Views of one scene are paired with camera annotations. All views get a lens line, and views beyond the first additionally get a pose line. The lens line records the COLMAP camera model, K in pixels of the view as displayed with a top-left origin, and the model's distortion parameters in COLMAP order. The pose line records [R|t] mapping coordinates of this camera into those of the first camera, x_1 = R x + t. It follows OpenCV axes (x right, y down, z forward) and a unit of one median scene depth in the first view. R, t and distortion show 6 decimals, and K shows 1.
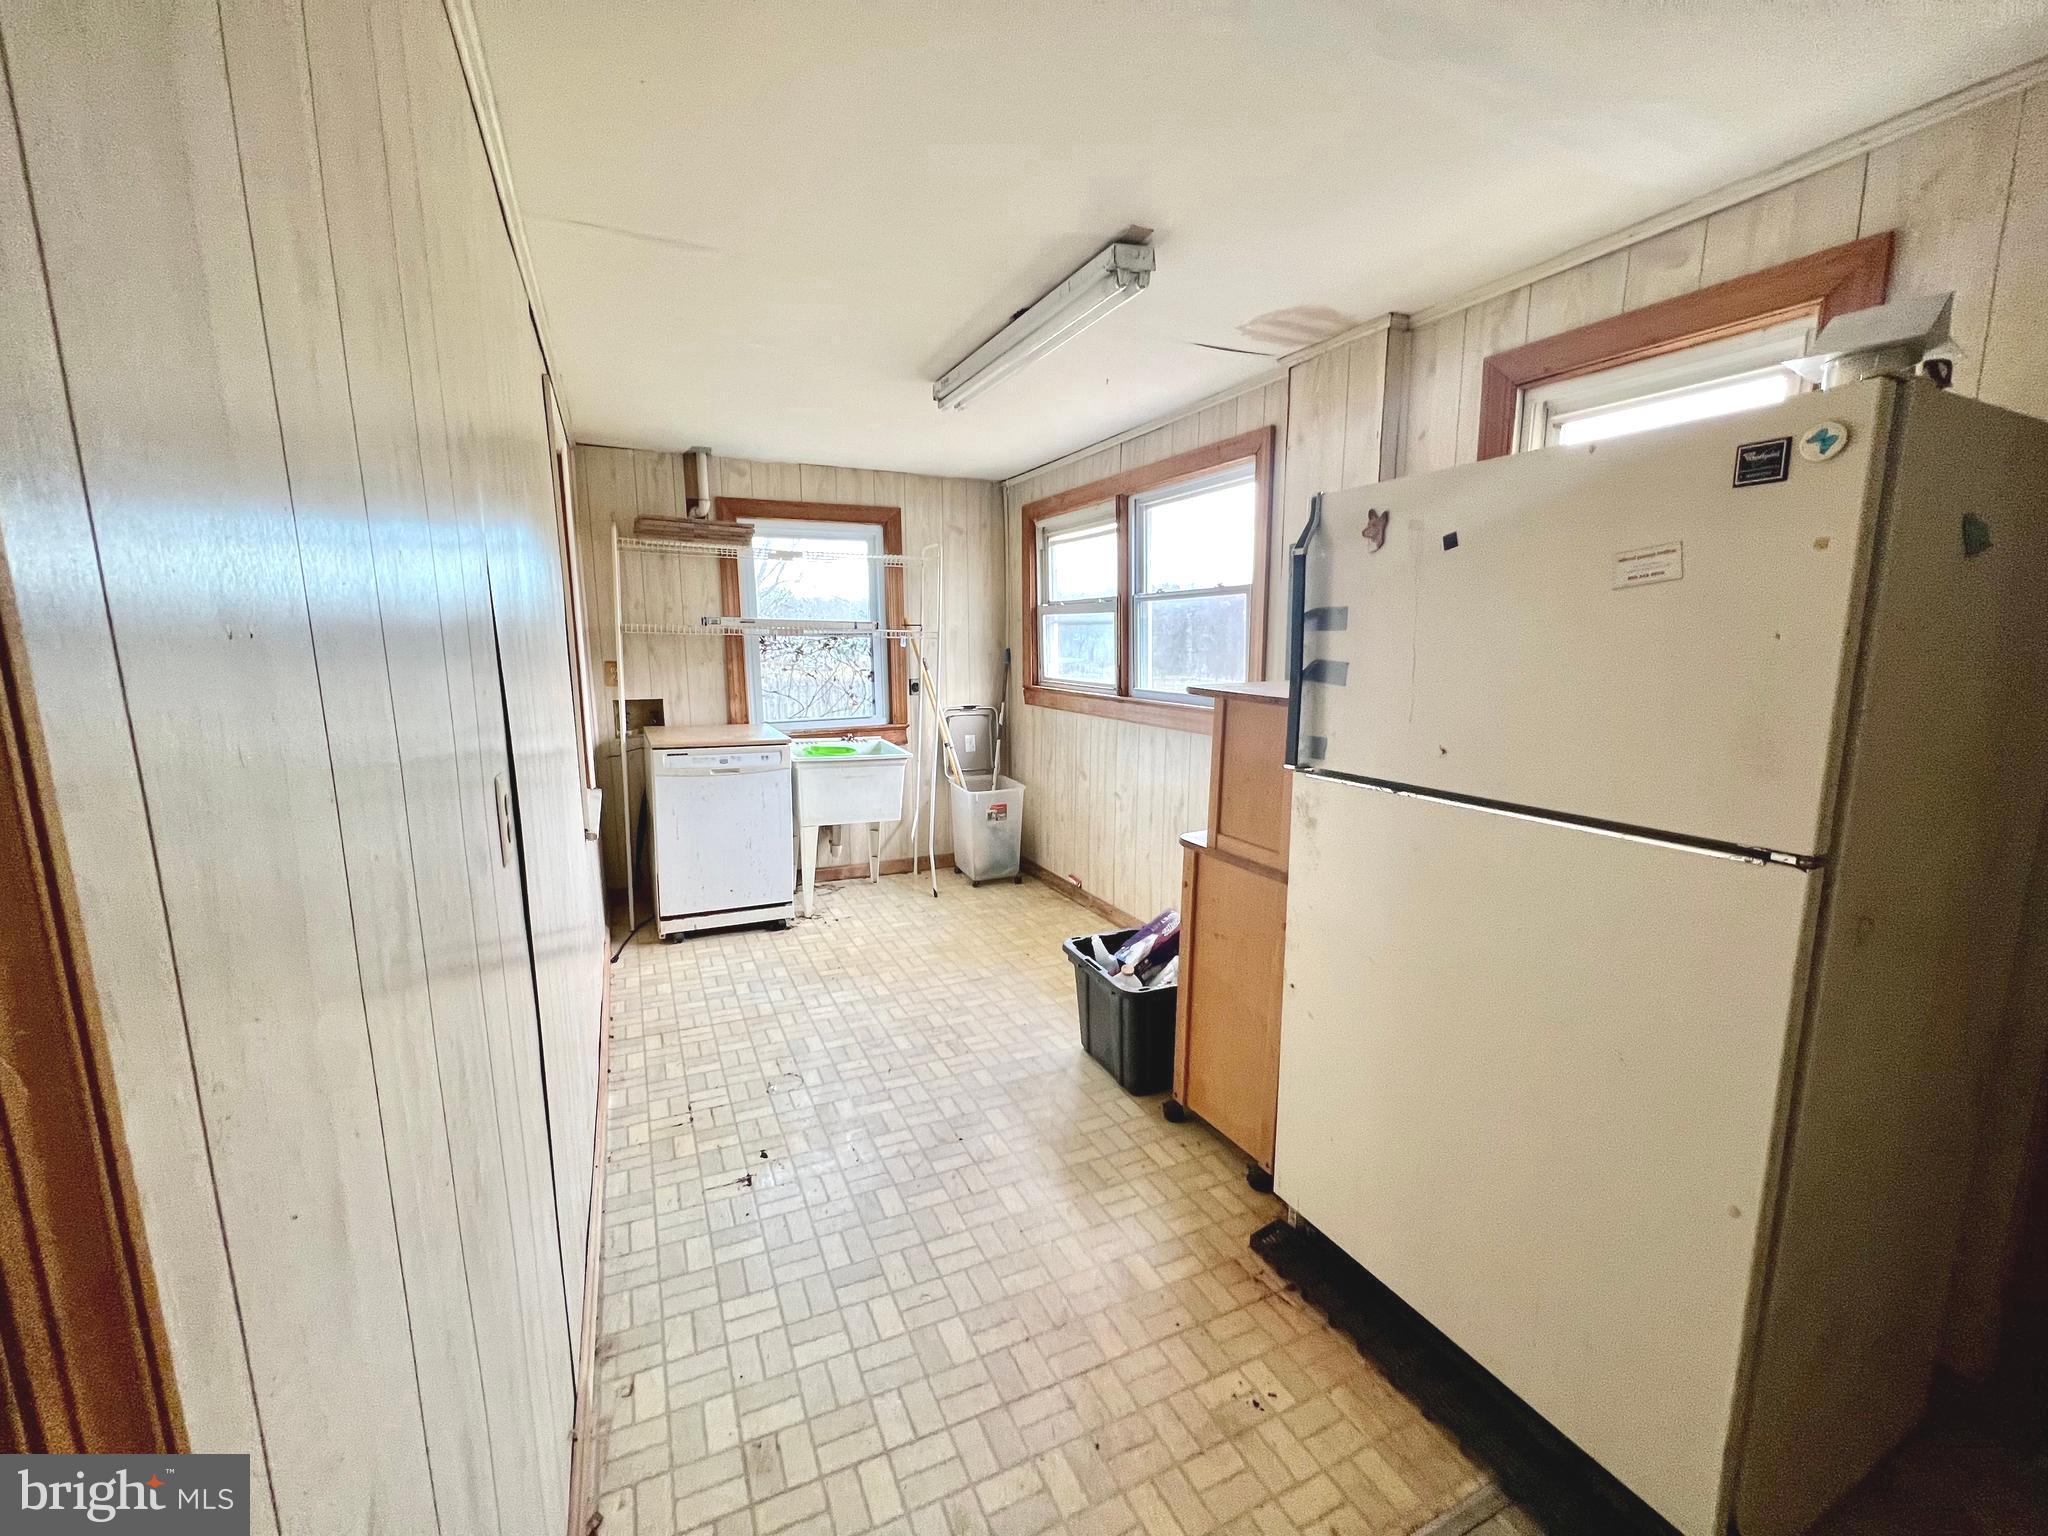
lens RADIAL K [[821.4, 0, 1023.1], [0, 821.4, 762.0], [0, 0, 1]] dist [-0.003427, 0.001136]
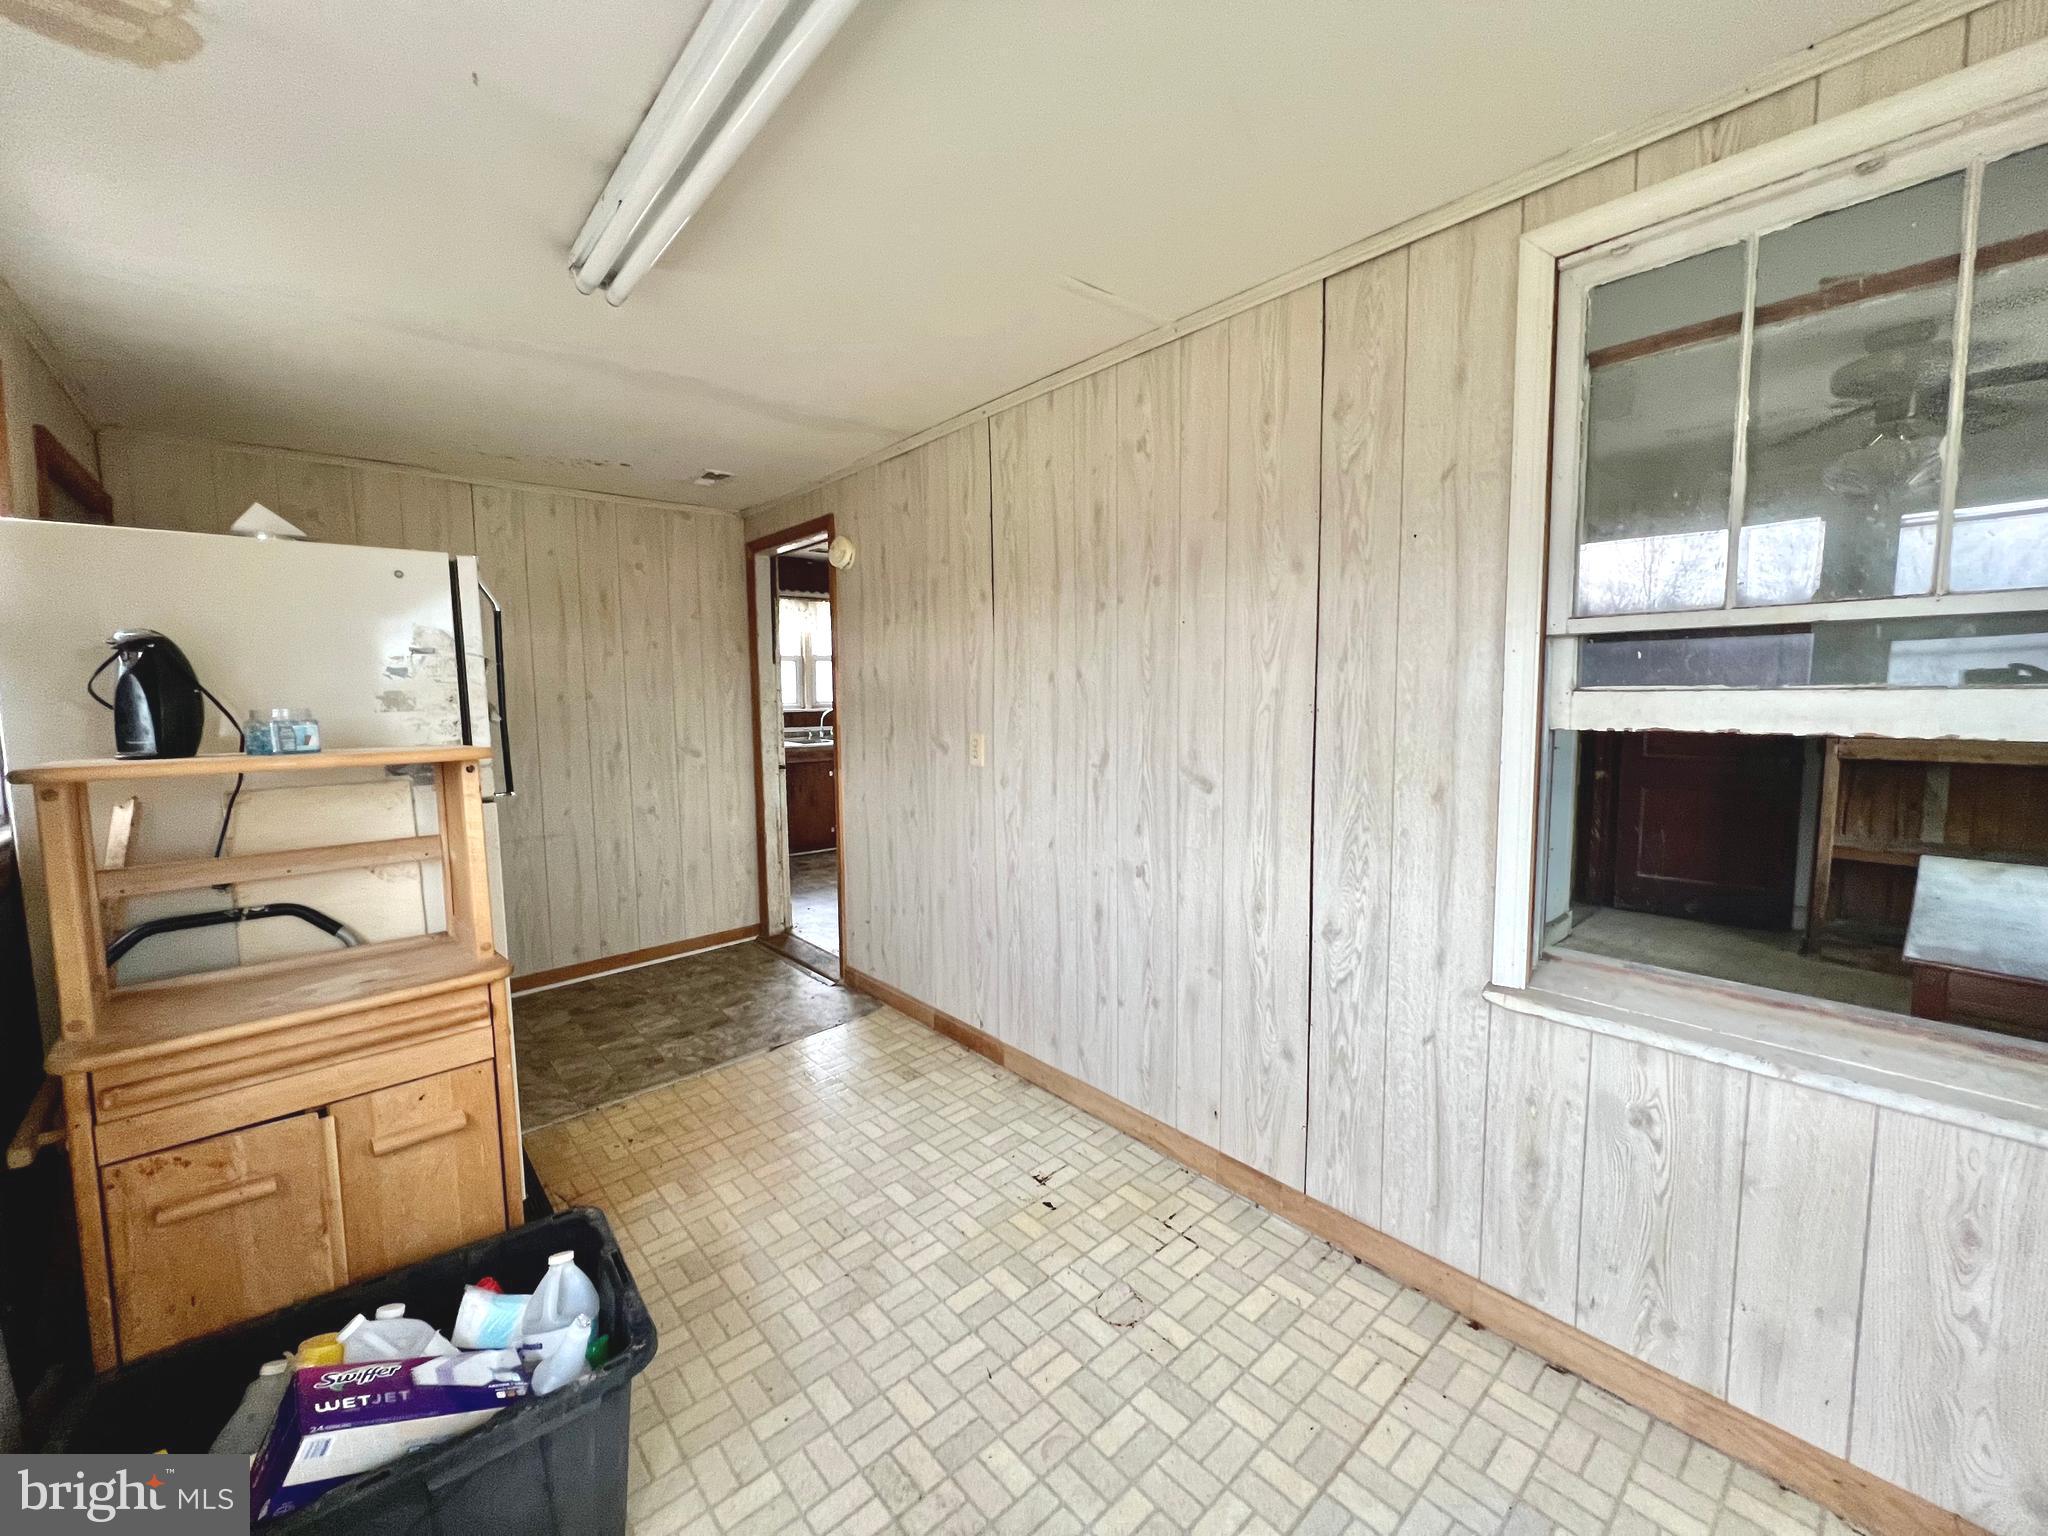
lens RADIAL K [[821.4, 0, 1020.1], [0, 821.4, 764.4], [0, 0, 1]] dist [-0.003427, 0.001136]
pose [[-0.965660, 0.048733, -0.255197, -0.051727], [-0.015882, 0.969341, 0.245205, -0.224593], [0.259323, 0.240838, -0.935280, 1.511496]]
